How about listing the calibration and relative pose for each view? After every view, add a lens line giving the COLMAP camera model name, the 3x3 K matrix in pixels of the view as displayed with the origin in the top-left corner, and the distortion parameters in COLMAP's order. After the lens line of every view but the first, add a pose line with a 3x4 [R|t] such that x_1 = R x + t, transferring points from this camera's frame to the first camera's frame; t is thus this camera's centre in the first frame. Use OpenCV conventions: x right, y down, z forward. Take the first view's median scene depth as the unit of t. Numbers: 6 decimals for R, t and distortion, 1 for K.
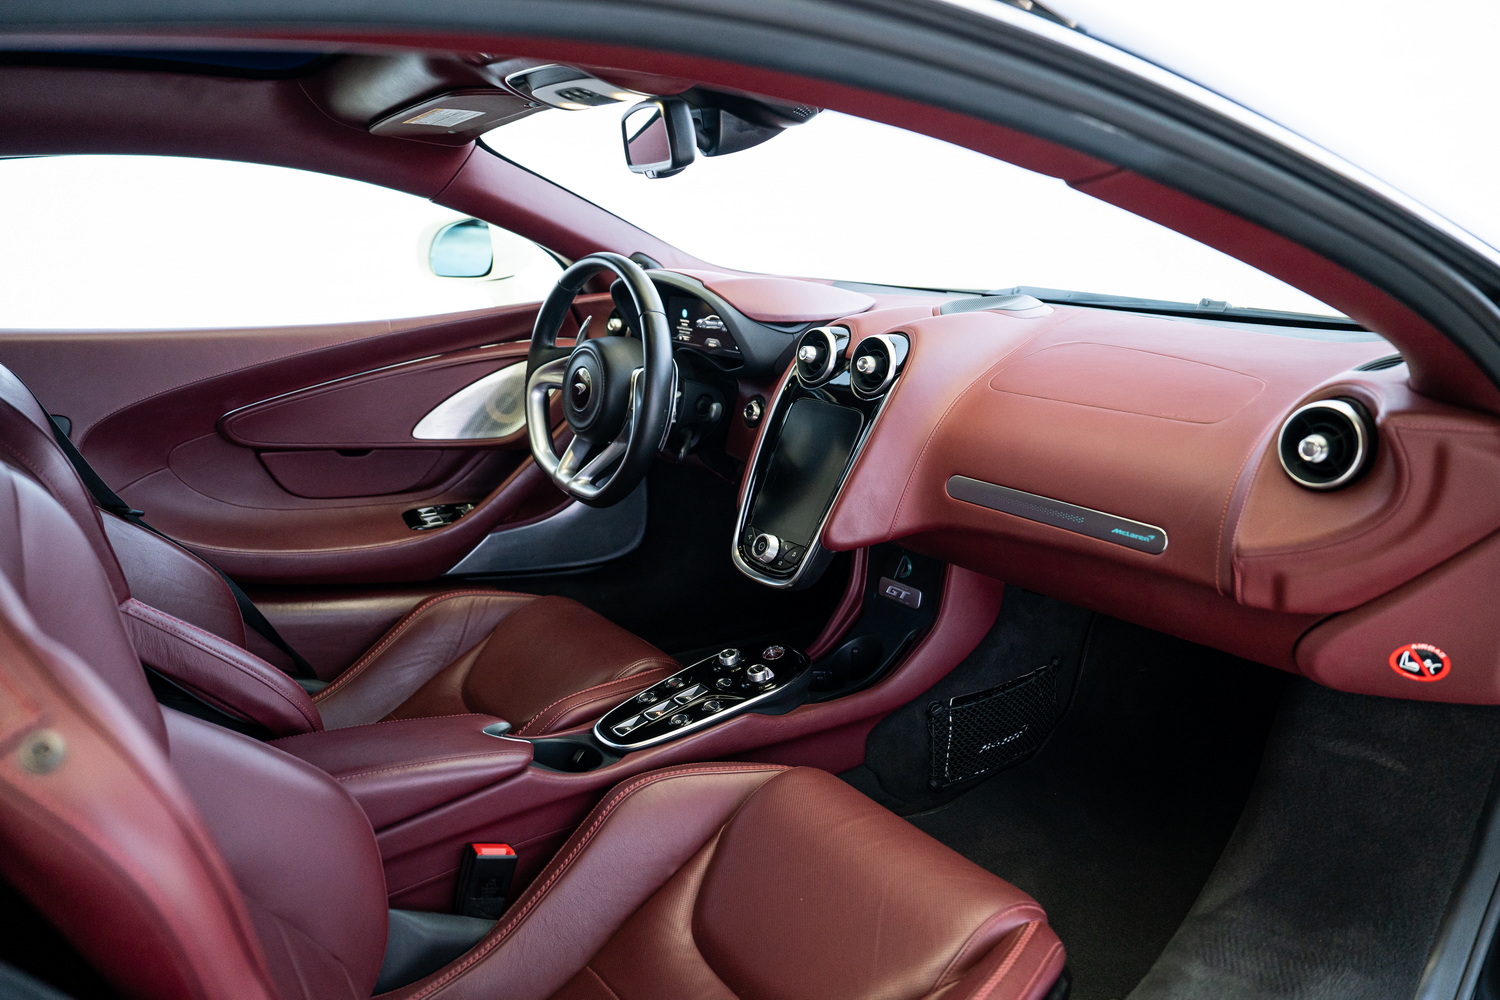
lens RADIAL K [[1027.3, 0, 775.1], [0, 1027.3, 495.6], [0, 0, 1]] dist [-0.072713, 0.003322]
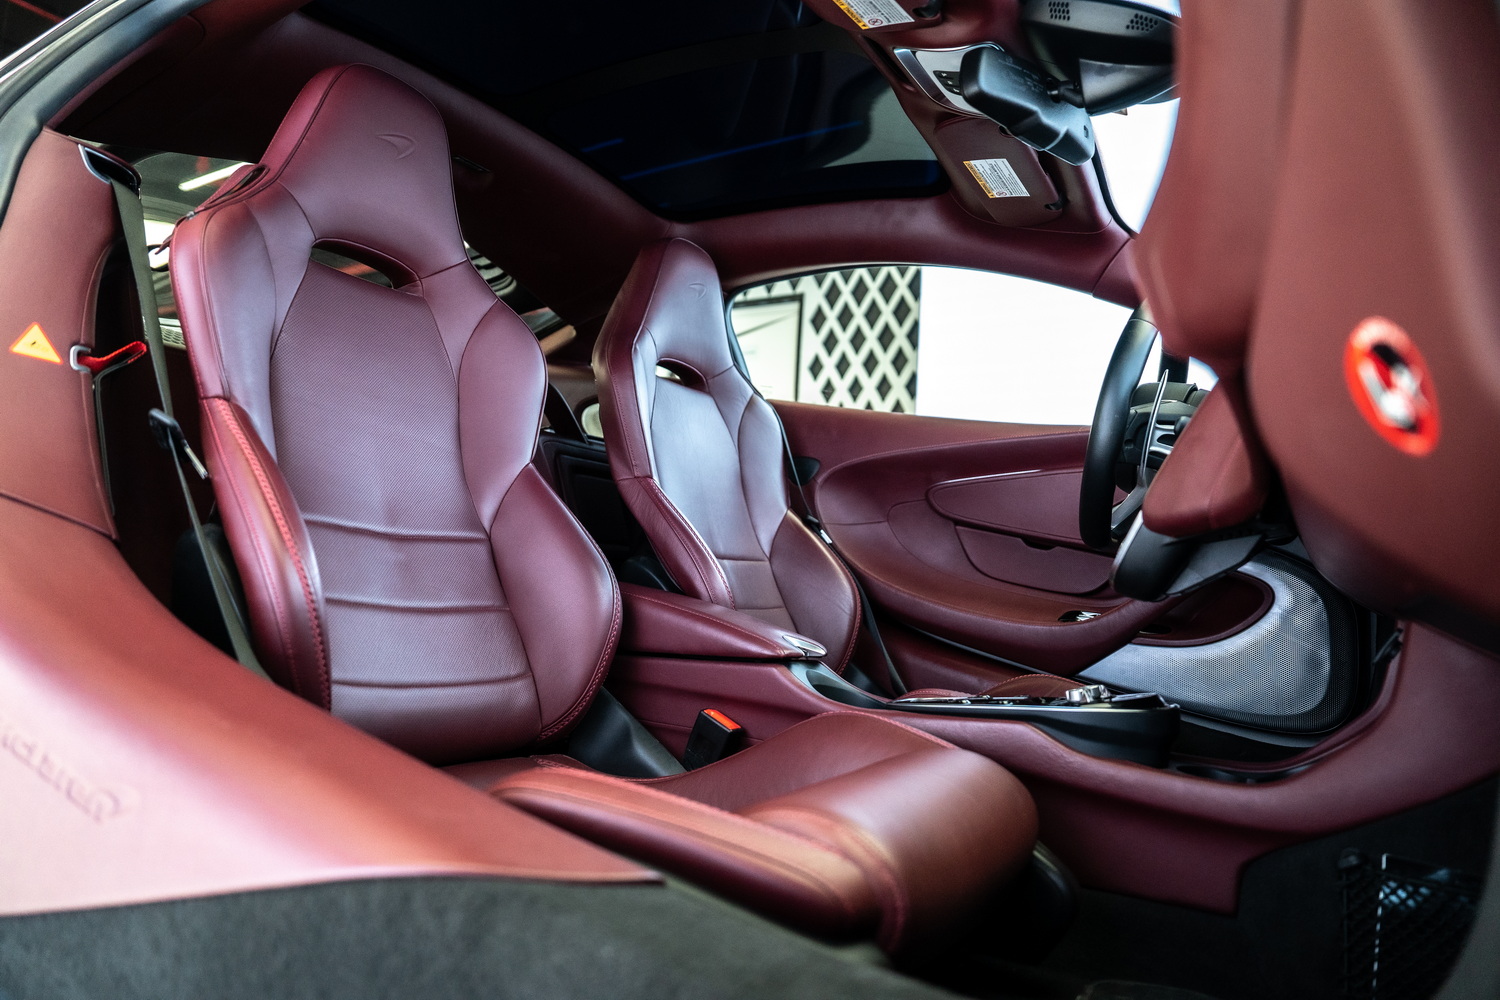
lens RADIAL K [[1027.3, 0, 775.1], [0, 1027.3, 495.6], [0, 0, 1]] dist [-0.072713, 0.003322]
pose [[0.404787, -0.018384, -0.914226, 0.604557], [-0.328567, 0.930101, -0.164181, 0.233498], [0.853341, 0.366843, 0.370453, 0.451440]]
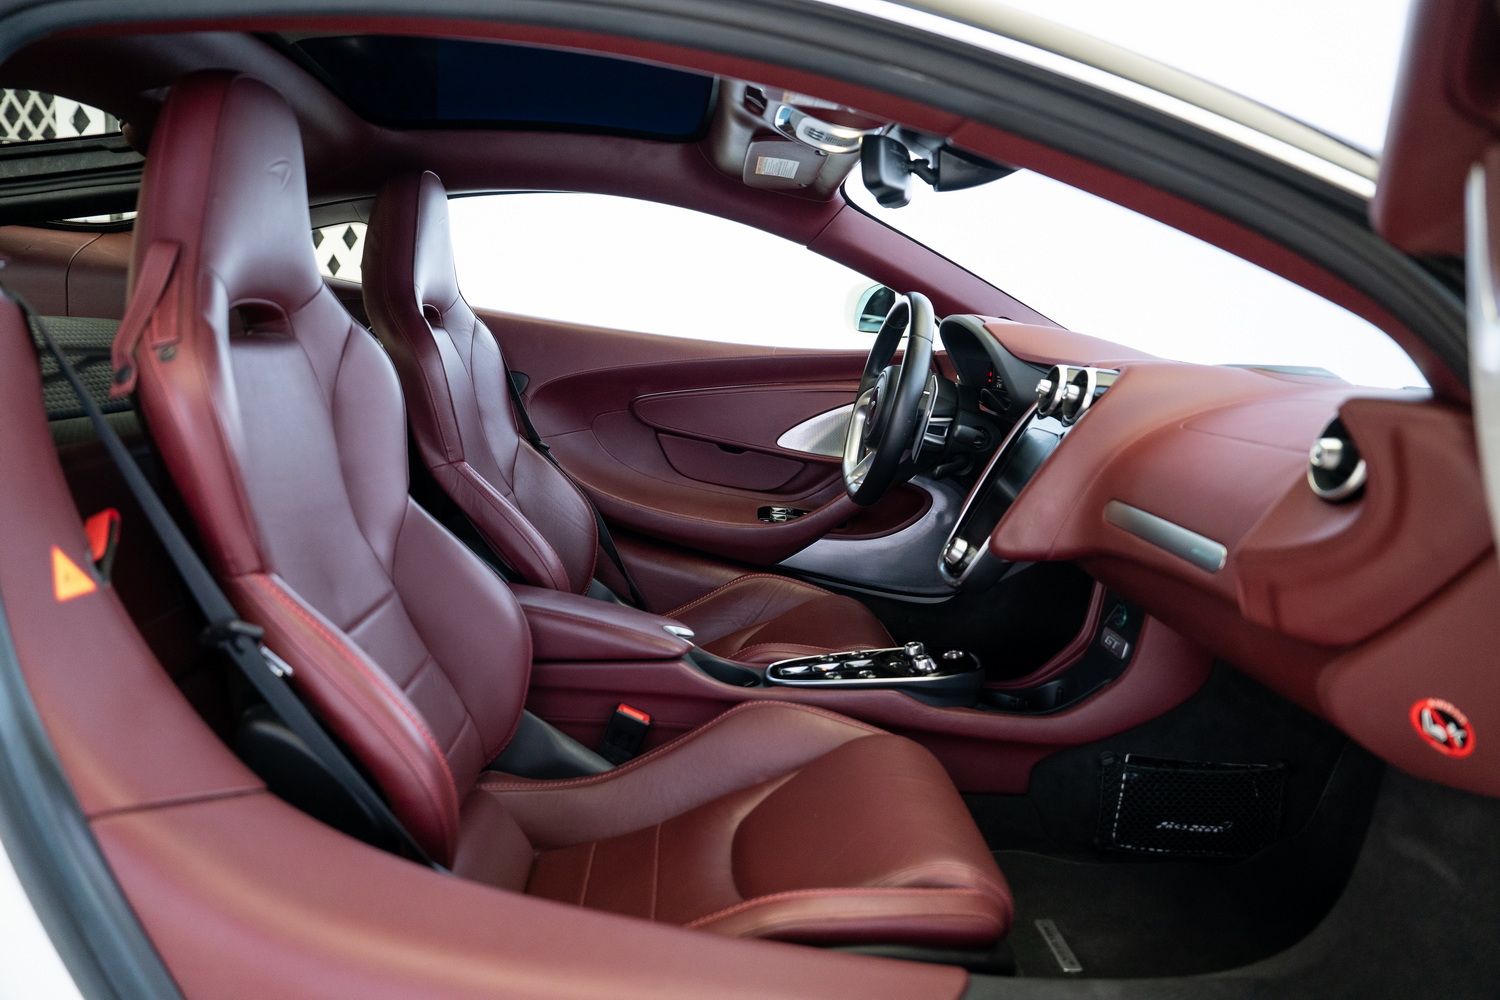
lens RADIAL K [[1027.3, 0, 775.1], [0, 1027.3, 495.6], [0, 0, 1]] dist [-0.072713, 0.003322]
pose [[0.829550, 0.156701, -0.535997, 0.401309], [-0.225845, 0.971967, -0.065377, 0.107318], [0.510726, 0.175286, 0.841685, -0.013317]]
